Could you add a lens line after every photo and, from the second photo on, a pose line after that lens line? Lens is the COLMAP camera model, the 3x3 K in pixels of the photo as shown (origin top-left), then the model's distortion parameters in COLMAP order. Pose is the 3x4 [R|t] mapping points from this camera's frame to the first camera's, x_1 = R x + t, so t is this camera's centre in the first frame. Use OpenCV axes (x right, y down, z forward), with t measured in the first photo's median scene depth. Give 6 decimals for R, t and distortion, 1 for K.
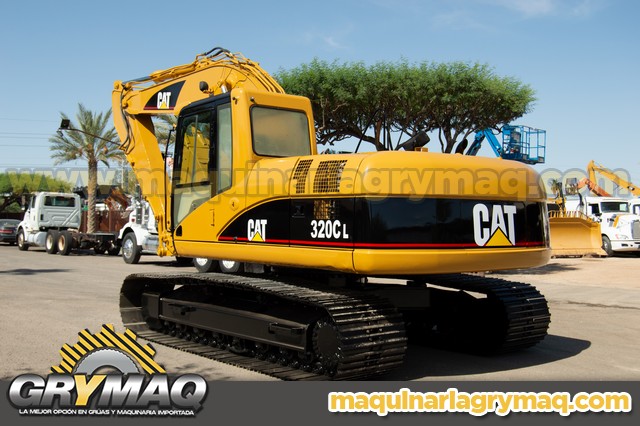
lens RADIAL K [[718.1, 0, 320.0], [0, 718.1, 213.0], [0, 0, 1]] dist [-0.017074, -0.019154]
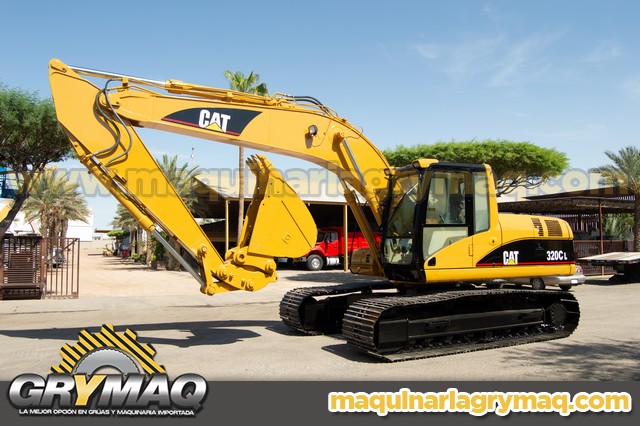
lens RADIAL K [[503.2, 0, 320.0], [0, 503.2, 213.0], [0, 0, 1]] dist [-0.076099, 0.008958]
pose [[0.223646, 0.060004, 0.972822, -1.017731], [-0.007104, 0.998177, -0.059935, -0.005220], [-0.974644, 0.006493, 0.223665, 0.933190]]
